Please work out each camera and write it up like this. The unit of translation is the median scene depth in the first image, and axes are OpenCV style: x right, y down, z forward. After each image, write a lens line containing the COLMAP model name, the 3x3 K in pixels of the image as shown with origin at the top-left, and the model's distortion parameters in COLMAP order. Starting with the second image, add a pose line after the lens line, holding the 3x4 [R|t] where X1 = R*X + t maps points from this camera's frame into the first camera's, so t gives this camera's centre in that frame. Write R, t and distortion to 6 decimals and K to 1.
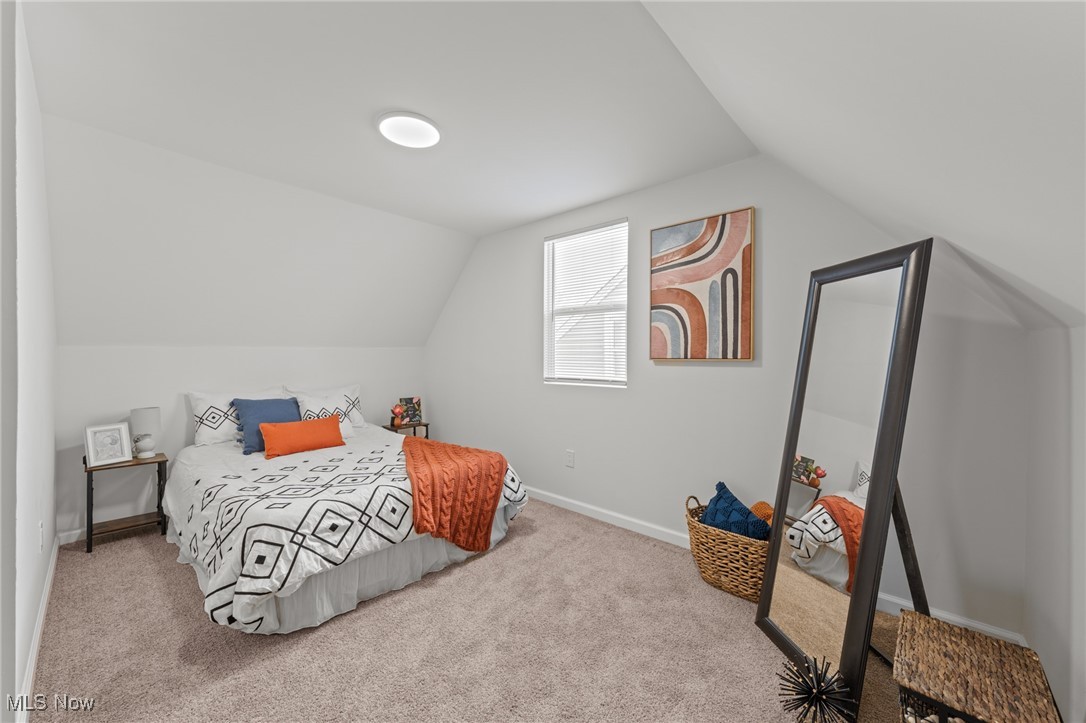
lens RADIAL K [[414.9, 0, 543.6], [0, 414.9, 364.4], [0, 0, 1]] dist [-0.003503, 0.001371]
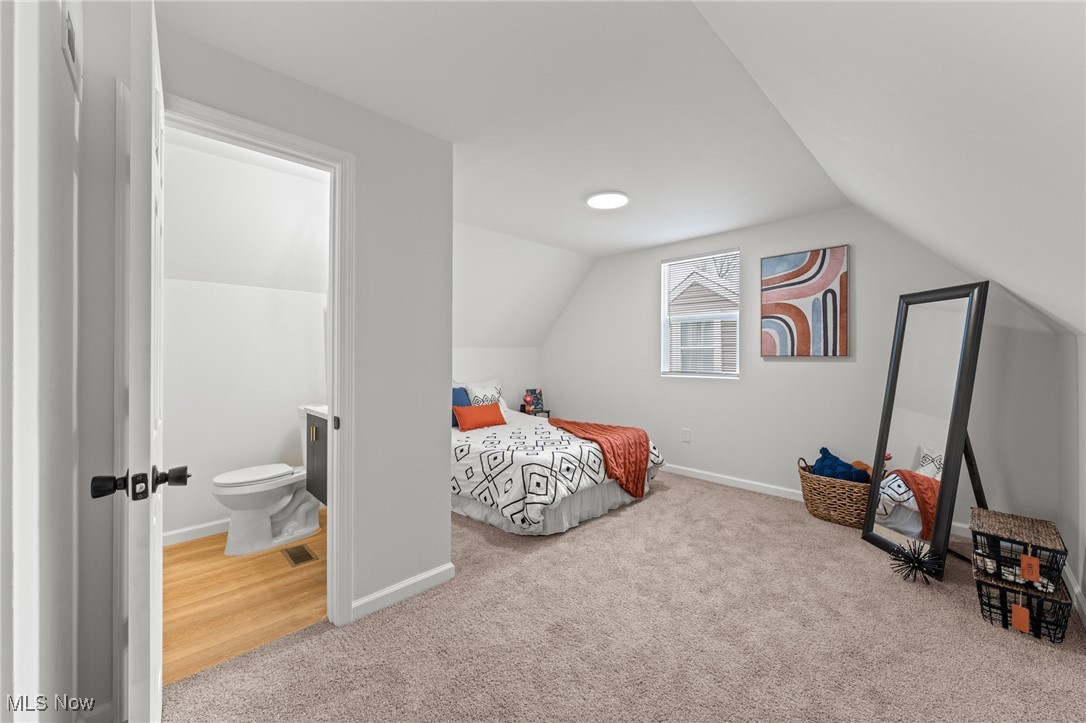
lens RADIAL K [[414.9, 0, 551.2], [0, 414.9, 360.1], [0, 0, 1]] dist [-0.003503, 0.001371]
pose [[0.998282, -0.001869, -0.058567, -0.403106], [0.001437, 0.999971, -0.007431, 0.008450], [0.058579, 0.007334, 0.998256, -0.426085]]
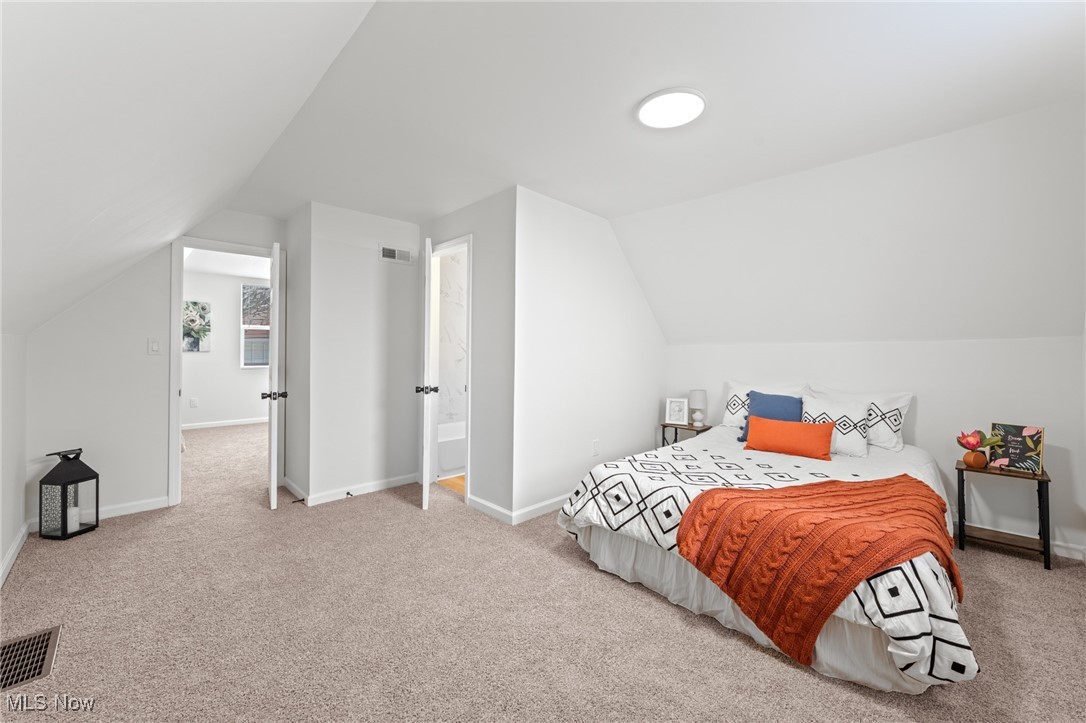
lens RADIAL K [[414.9, 0, 542.6], [0, 414.9, 348.7], [0, 0, 1]] dist [-0.003503, 0.001371]
pose [[-0.053562, -0.008200, -0.998531, 0.570788], [-0.026515, 0.999625, -0.006787, -0.011538], [0.998212, 0.026112, -0.053759, 0.708769]]
